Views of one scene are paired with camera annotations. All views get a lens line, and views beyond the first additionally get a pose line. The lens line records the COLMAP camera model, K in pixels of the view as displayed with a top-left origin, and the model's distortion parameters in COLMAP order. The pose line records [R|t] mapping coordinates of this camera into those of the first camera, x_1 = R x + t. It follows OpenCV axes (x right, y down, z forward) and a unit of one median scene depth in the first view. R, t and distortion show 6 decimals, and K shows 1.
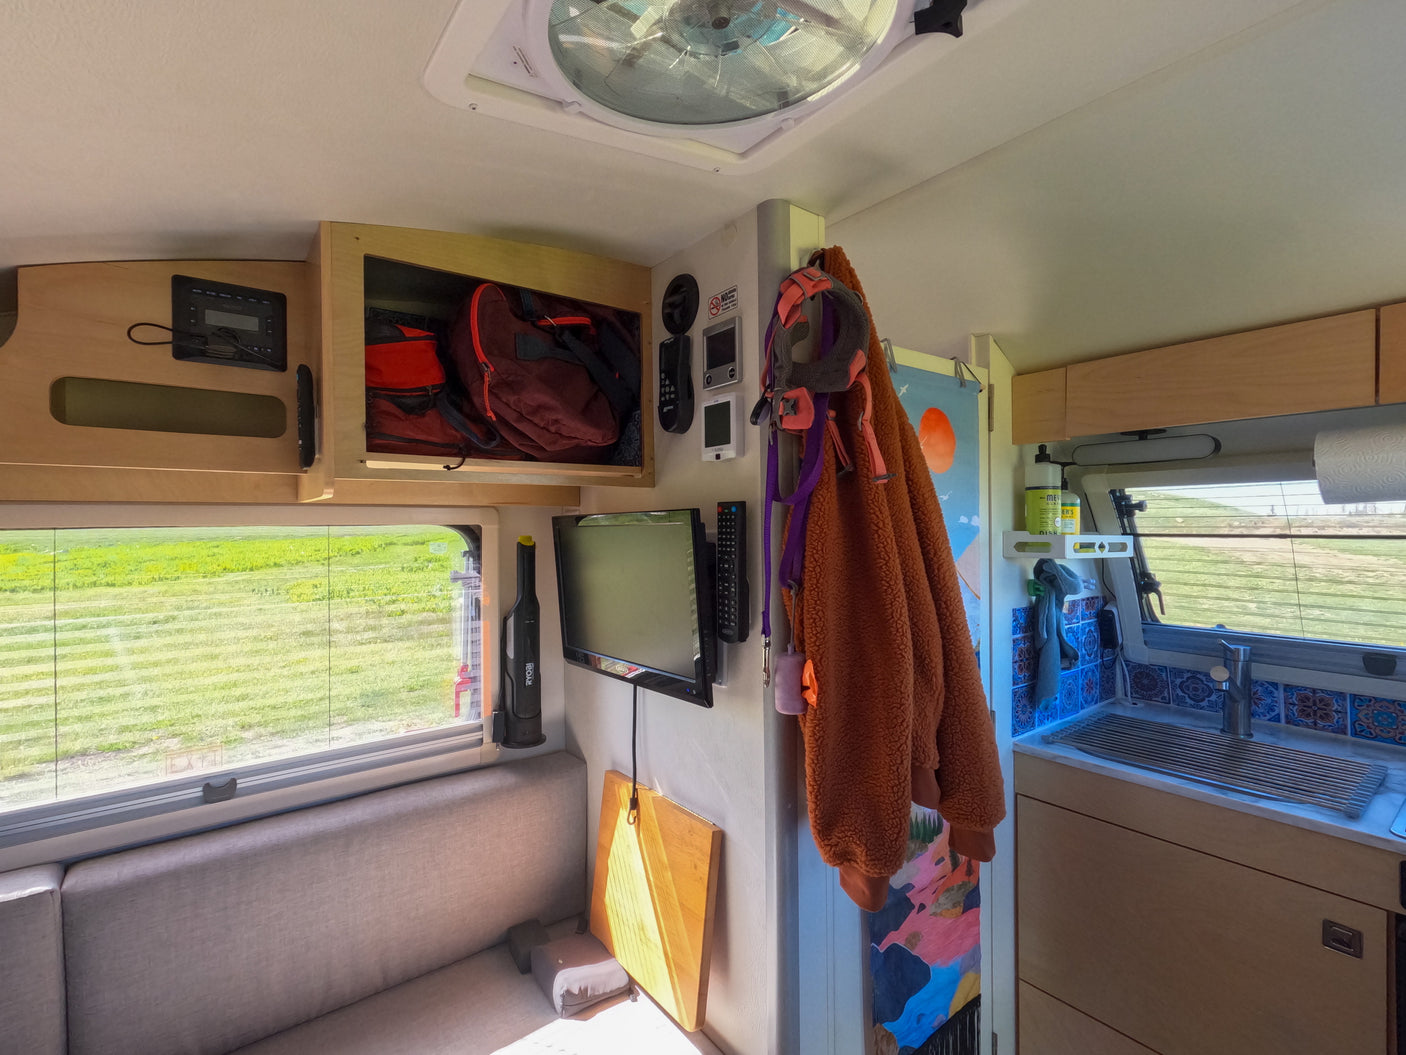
lens RADIAL K [[669.0, 0, 698.2], [0, 669.0, 529.4], [0, 0, 1]] dist [-0.002922, 0.000232]
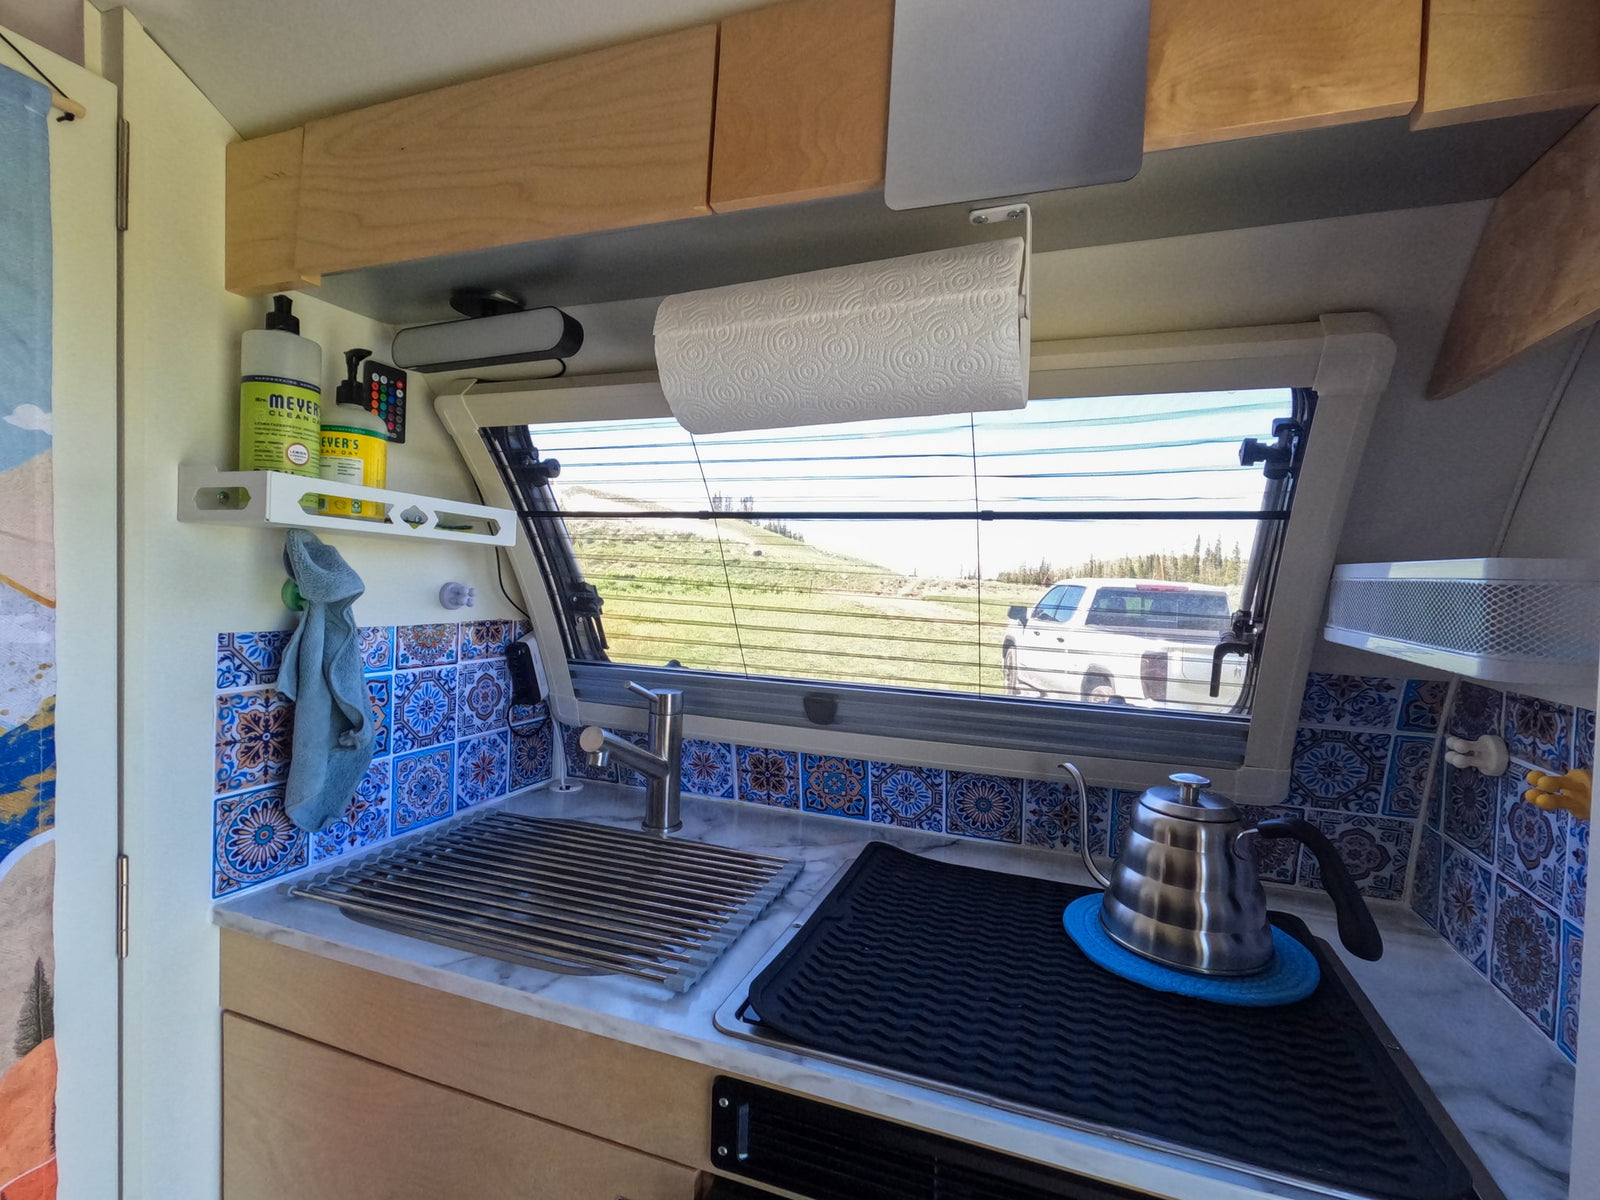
lens RADIAL K [[761.3, 0, 801.7], [0, 761.3, 599.2], [0, 0, 1]] dist [-0.002922, 0.000232]
pose [[0.845786, 0.022622, 0.533043, 0.519772], [-0.038191, 0.999105, 0.018197, 0.066704], [-0.532154, -0.035748, 0.845892, 0.306712]]
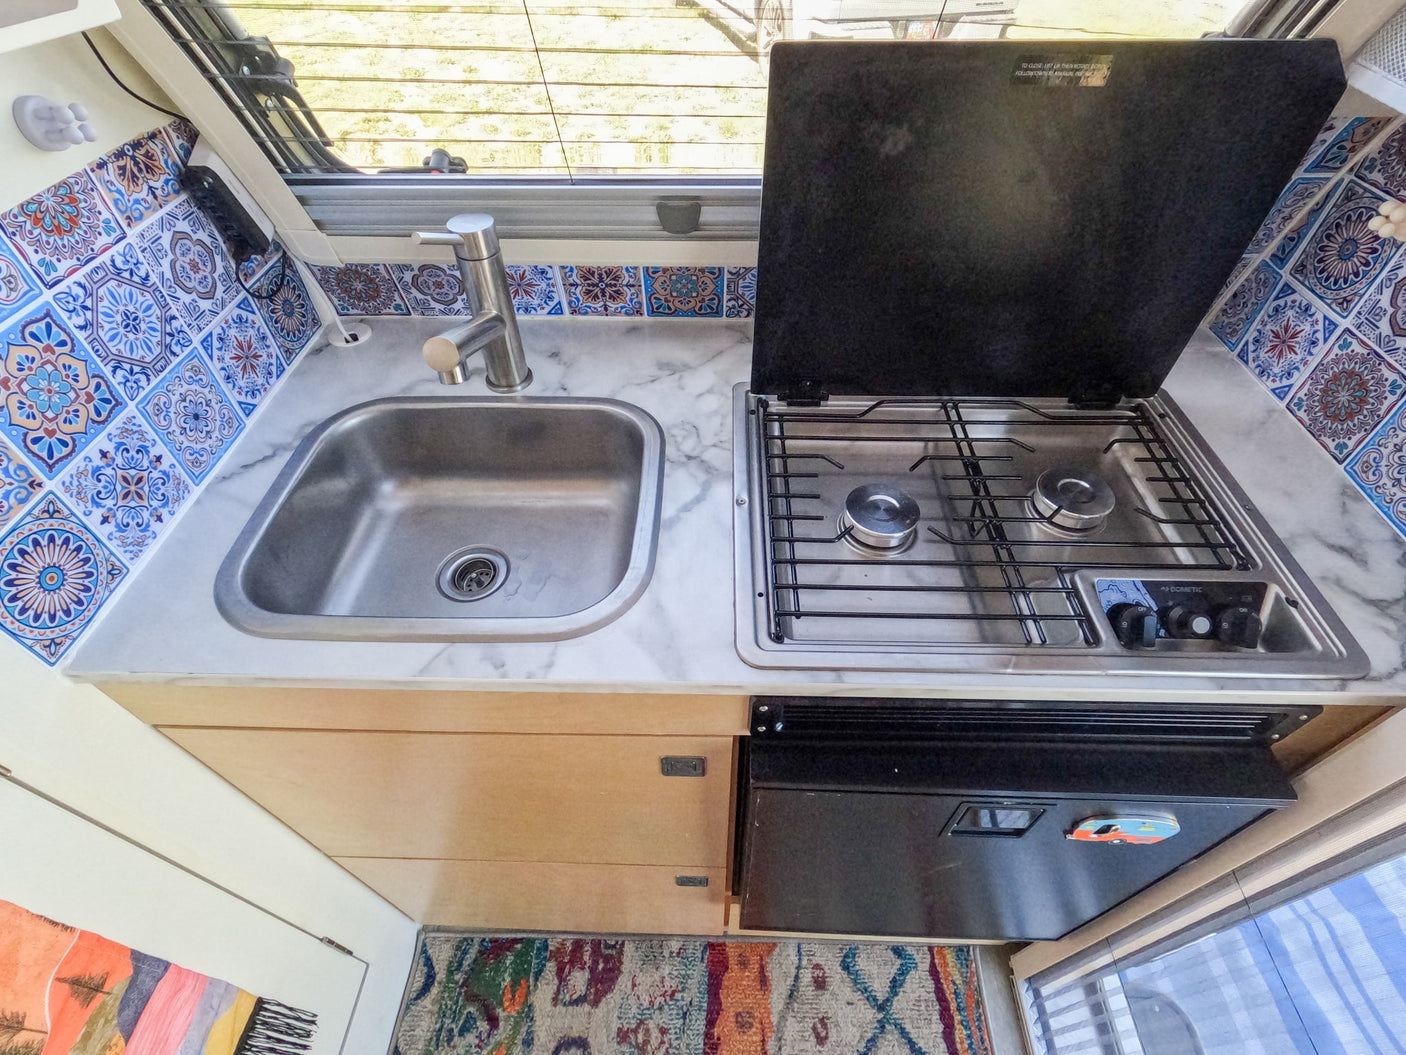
lens RADIAL K [[669.0, 0, 703.3], [0, 669.0, 526.9], [0, 0, 1]] dist [-0.002922, 0.000232]
pose [[0.628746, -0.566635, 0.532544, 0.533575], [0.007547, 0.689261, 0.724473, -0.018973], [-0.777574, -0.451491, 0.437647, 0.563249]]
